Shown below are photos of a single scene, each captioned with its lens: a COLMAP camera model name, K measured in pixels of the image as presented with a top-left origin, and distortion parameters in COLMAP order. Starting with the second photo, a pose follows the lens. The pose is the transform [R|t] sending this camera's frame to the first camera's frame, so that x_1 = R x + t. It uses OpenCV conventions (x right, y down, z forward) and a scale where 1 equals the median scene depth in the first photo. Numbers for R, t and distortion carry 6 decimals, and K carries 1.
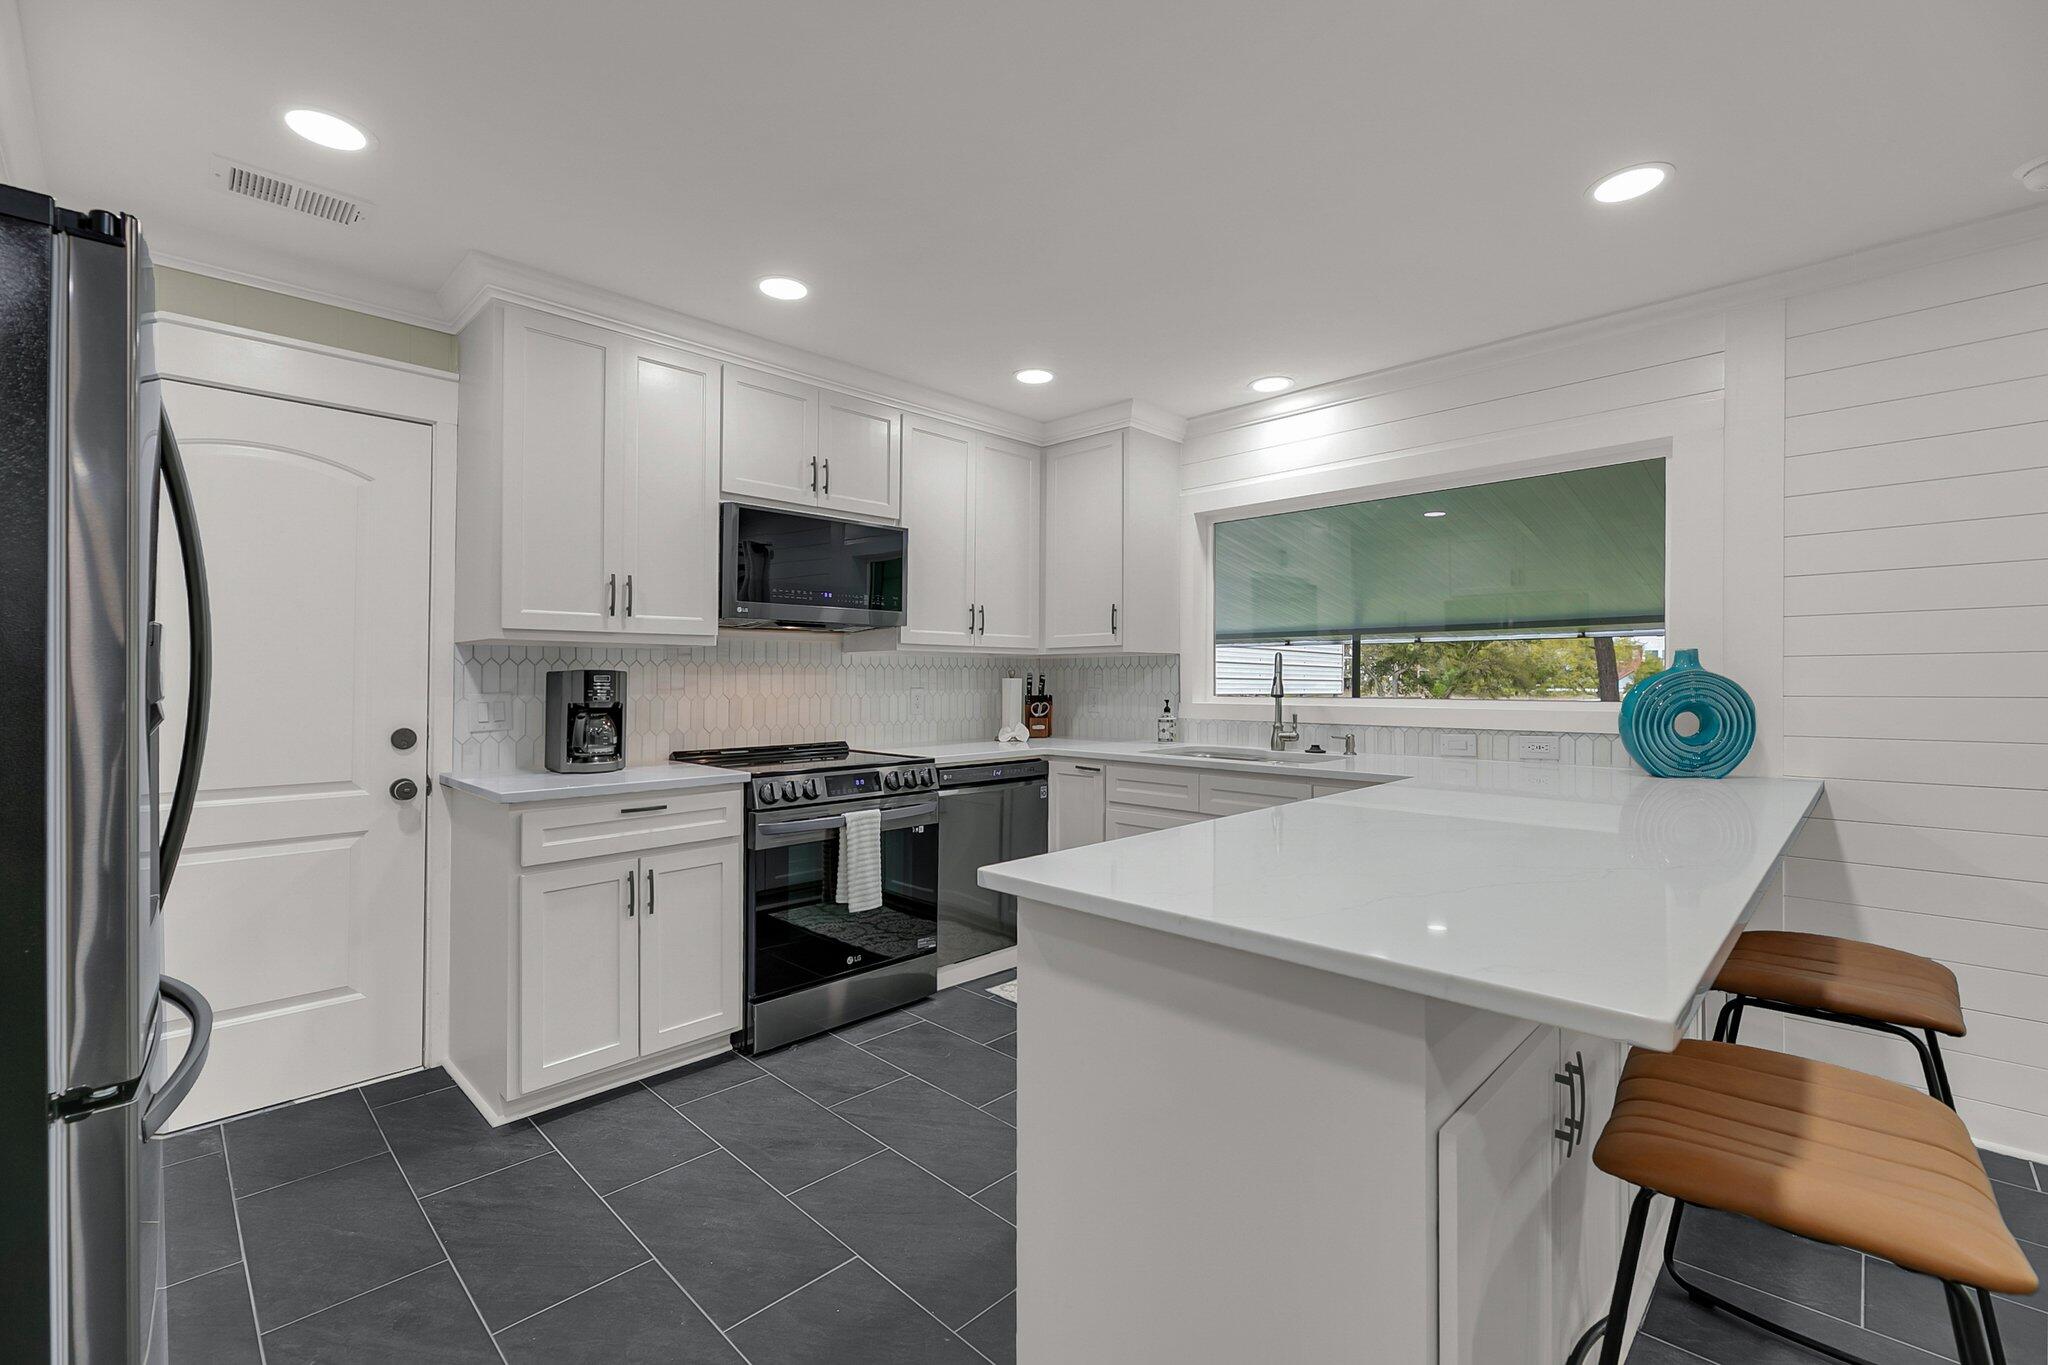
lens RADIAL K [[873.3, 0, 1024.0], [0, 873.3, 682.5], [0, 0, 1]] dist [0.000064, 0.000047]
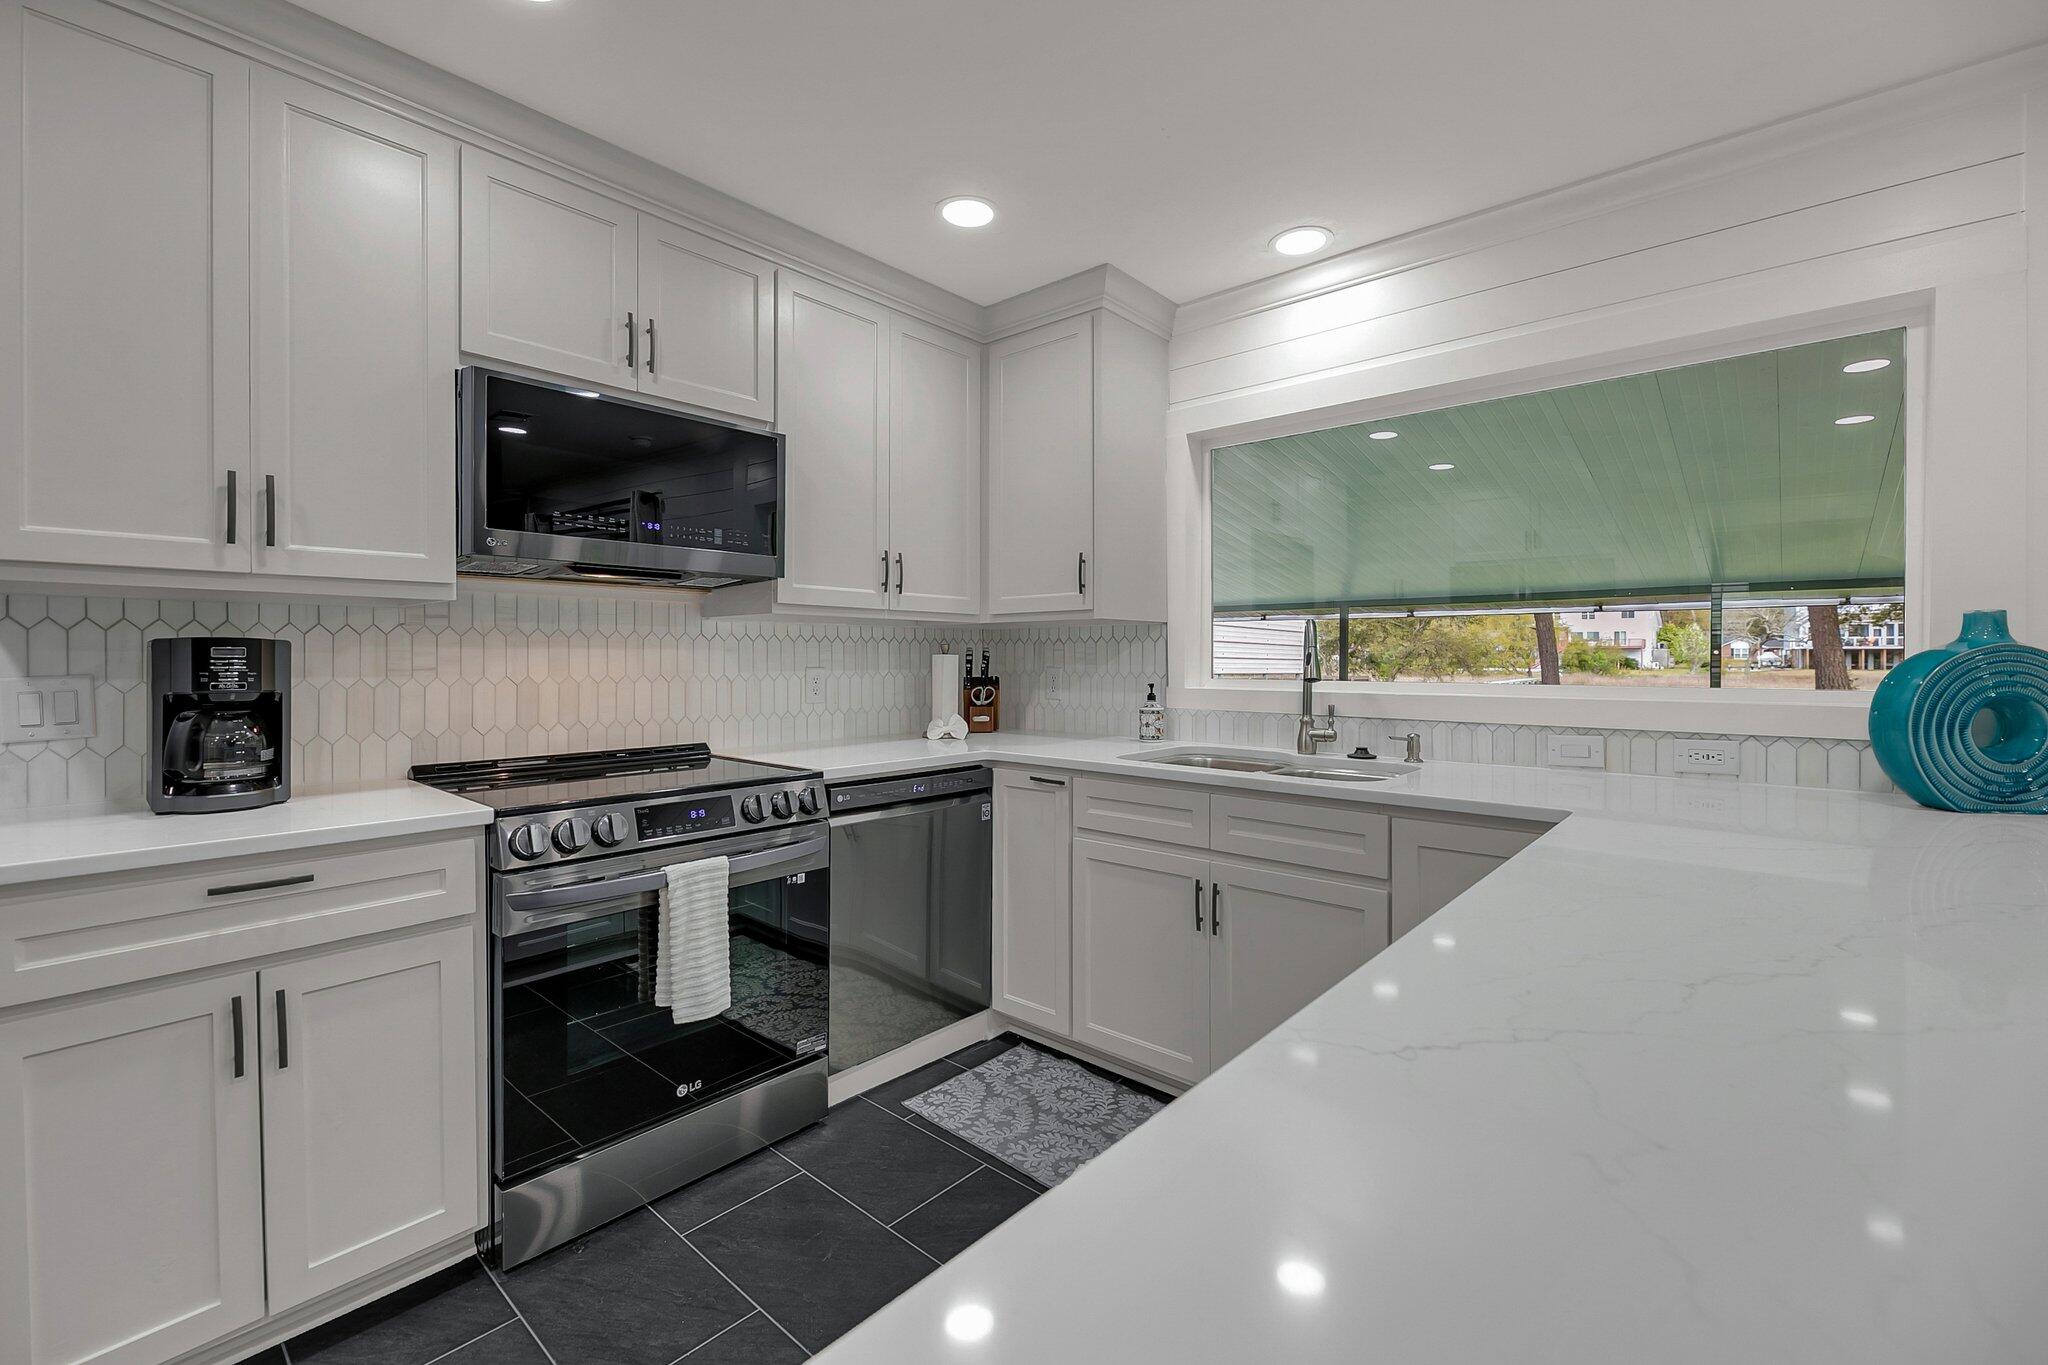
lens RADIAL K [[855.2, 0, 1028.6], [0, 855.2, 672.9], [0, 0, 1]] dist [-0.002578, -0.000194]
pose [[0.998151, 0.000951, 0.060773, 0.016727], [-0.001806, 0.999900, 0.014008, 0.000298], [-0.060754, -0.014092, 0.998053, 0.331765]]
